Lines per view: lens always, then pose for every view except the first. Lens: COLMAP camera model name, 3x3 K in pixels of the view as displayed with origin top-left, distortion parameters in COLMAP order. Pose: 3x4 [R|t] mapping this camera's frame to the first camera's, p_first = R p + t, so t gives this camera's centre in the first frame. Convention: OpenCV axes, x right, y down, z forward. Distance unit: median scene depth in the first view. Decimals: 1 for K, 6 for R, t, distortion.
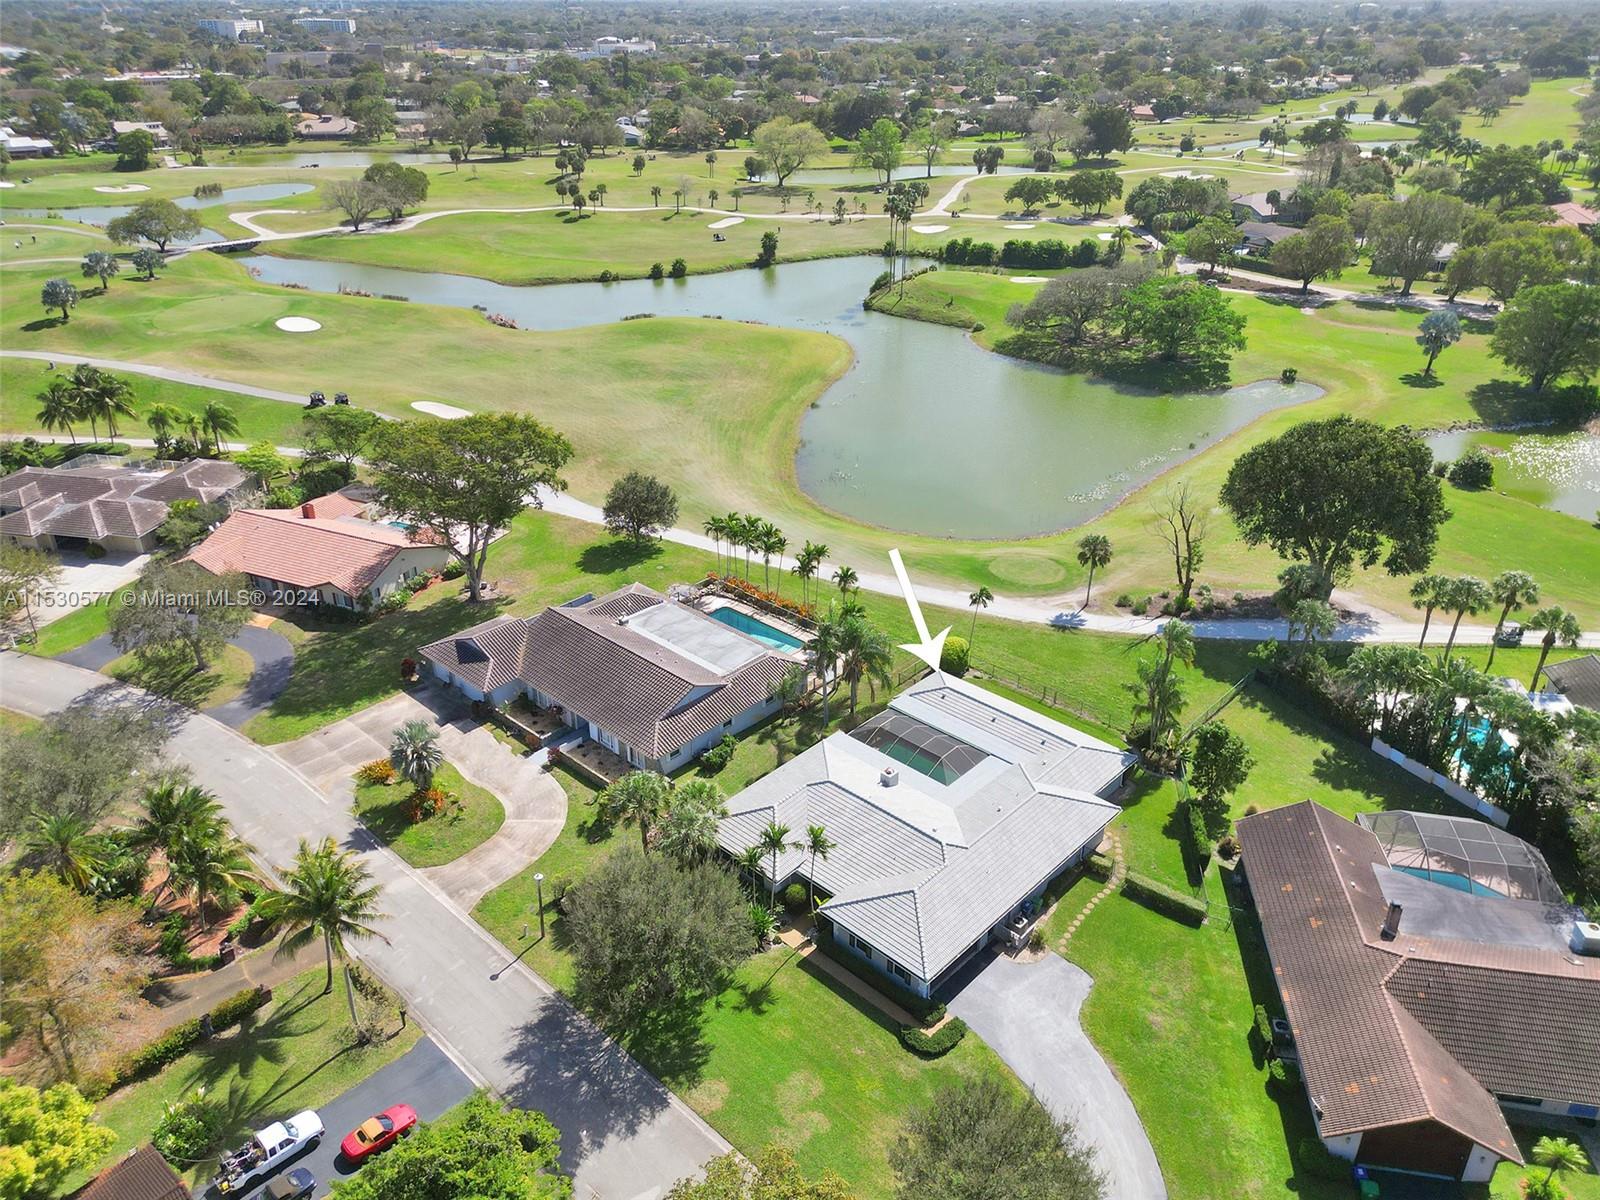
lens RADIAL K [[1154.1, 0, 800.0], [0, 1154.1, 600.0], [0, 0, 1]] dist [0.089248, -0.063806]
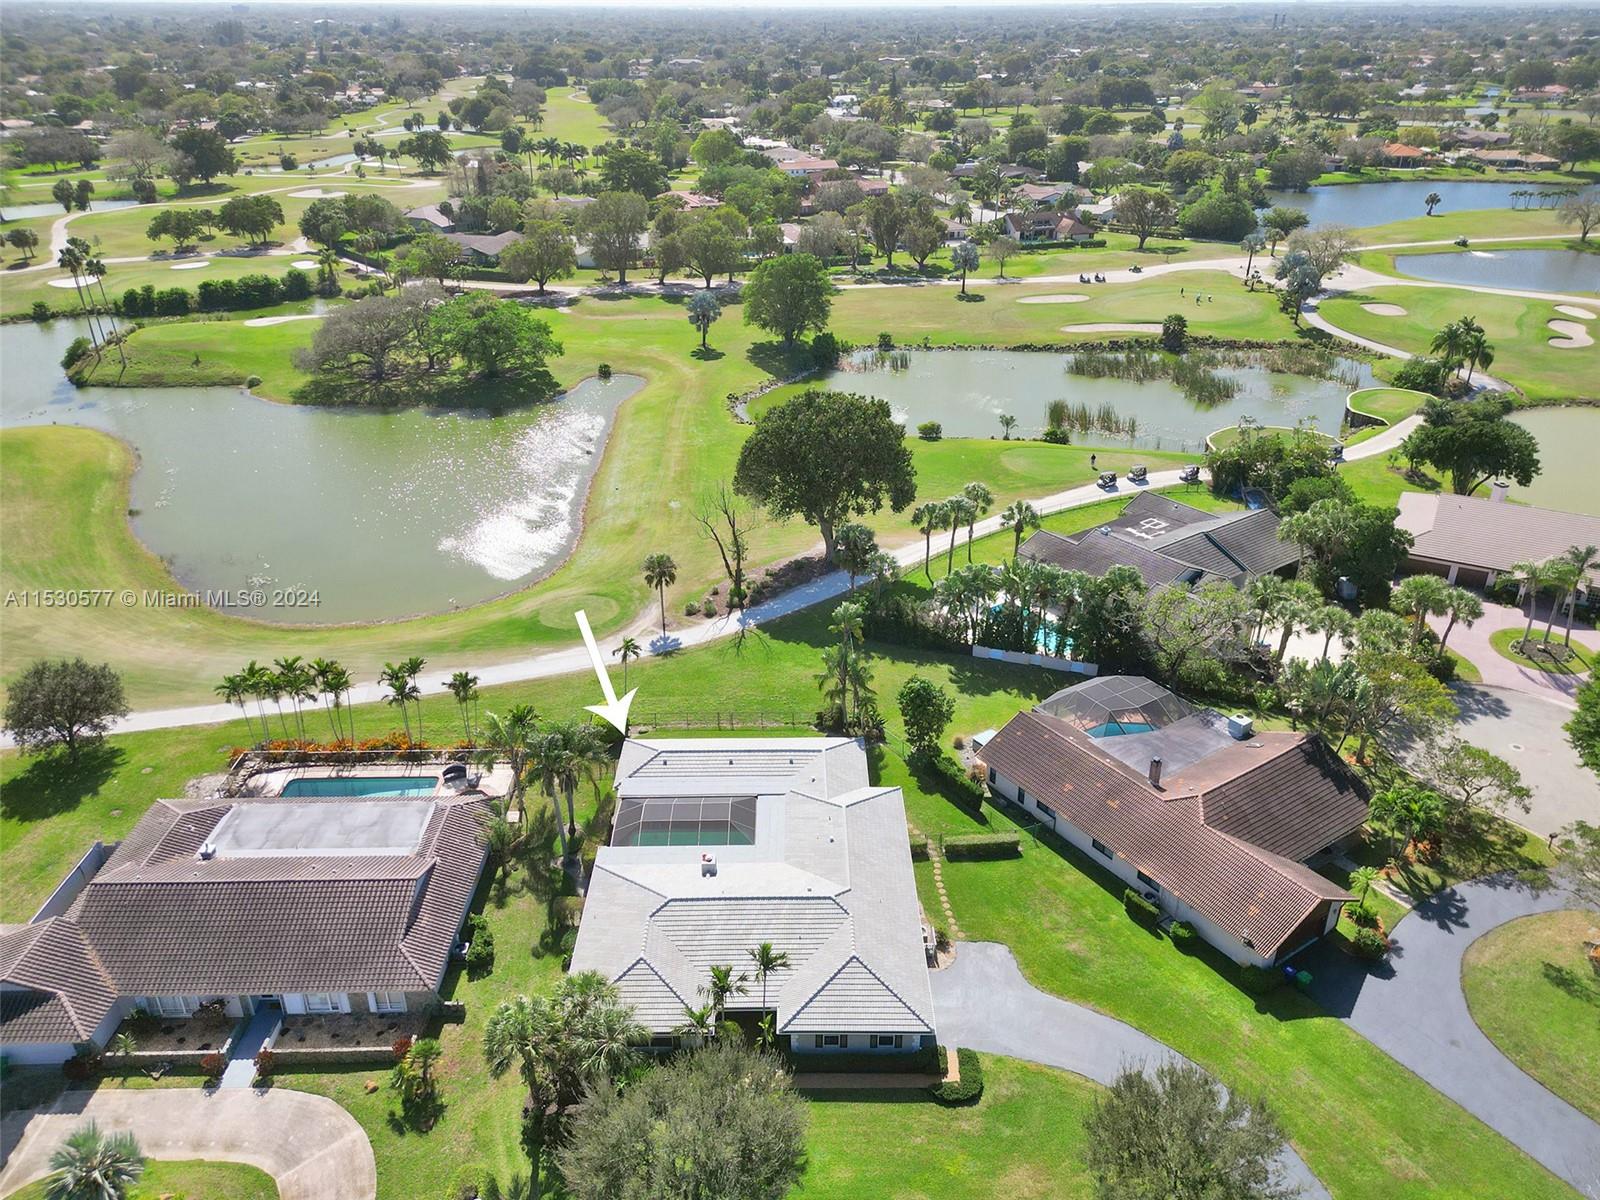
lens RADIAL K [[1154.1, 0, 800.0], [0, 1154.1, 600.0], [0, 0, 1]] dist [0.089248, -0.063806]
pose [[0.725483, -0.312961, 0.612968, -0.257609], [0.319307, 0.942032, 0.103052, -0.078655], [-0.609687, 0.120962, 0.783358, 0.162943]]
